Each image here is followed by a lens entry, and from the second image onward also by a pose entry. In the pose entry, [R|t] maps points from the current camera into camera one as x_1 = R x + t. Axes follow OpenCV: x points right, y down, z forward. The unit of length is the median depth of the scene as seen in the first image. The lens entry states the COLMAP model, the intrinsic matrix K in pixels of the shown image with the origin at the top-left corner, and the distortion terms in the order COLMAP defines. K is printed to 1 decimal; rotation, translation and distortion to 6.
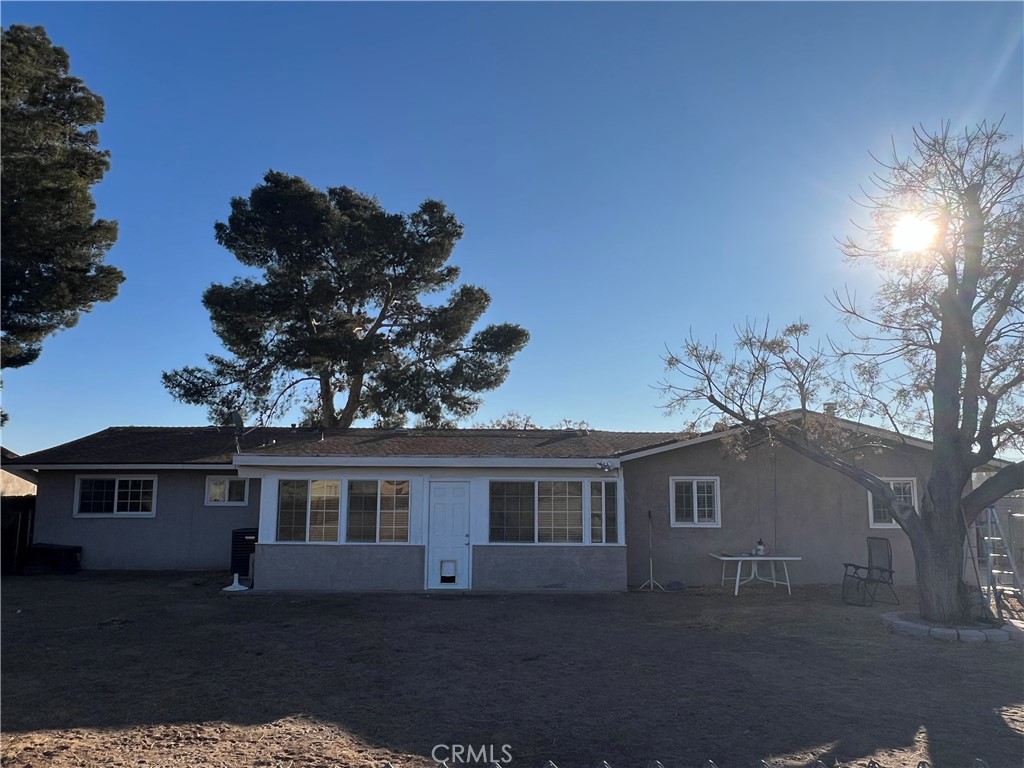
lens RADIAL K [[742.2, 0, 513.6], [0, 742.2, 386.2], [0, 0, 1]] dist [0.000596, 0.004959]
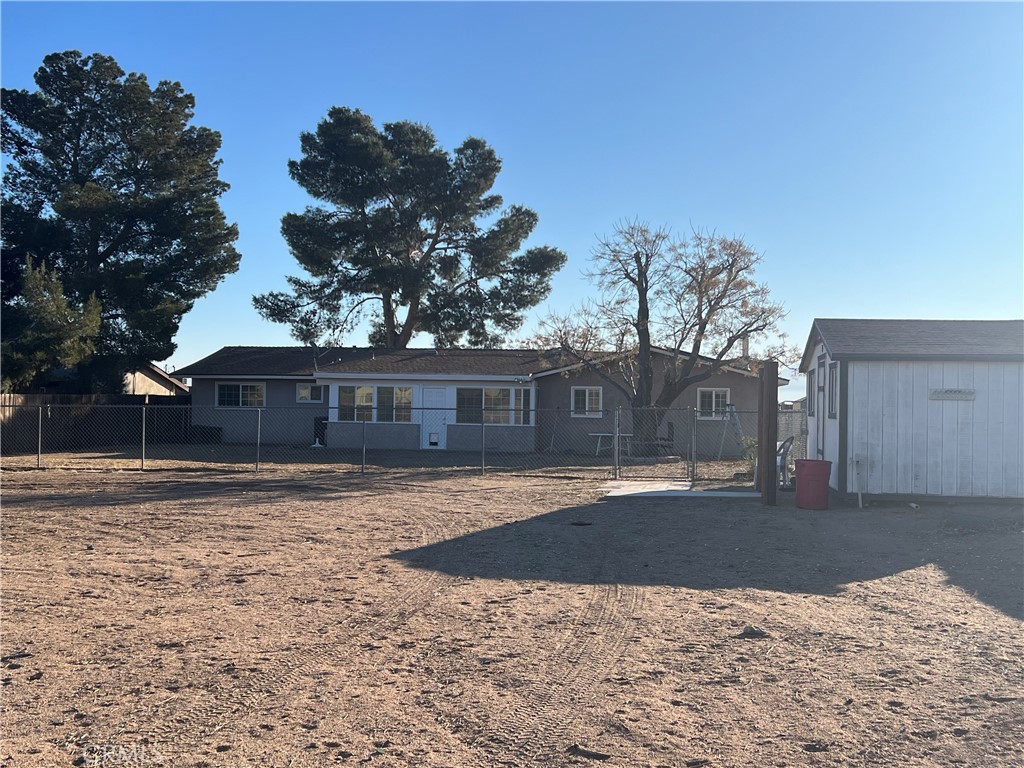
lens RADIAL K [[1206.9, 0, 508.9], [0, 1206.9, 385.9], [0, 0, 1]] dist [0.173929, 0.000000]
pose [[0.980836, 0.009053, -0.194627, 0.300420], [0.014684, 0.992644, 0.120177, -0.100299], [0.194283, -0.120732, 0.973488, -0.807607]]
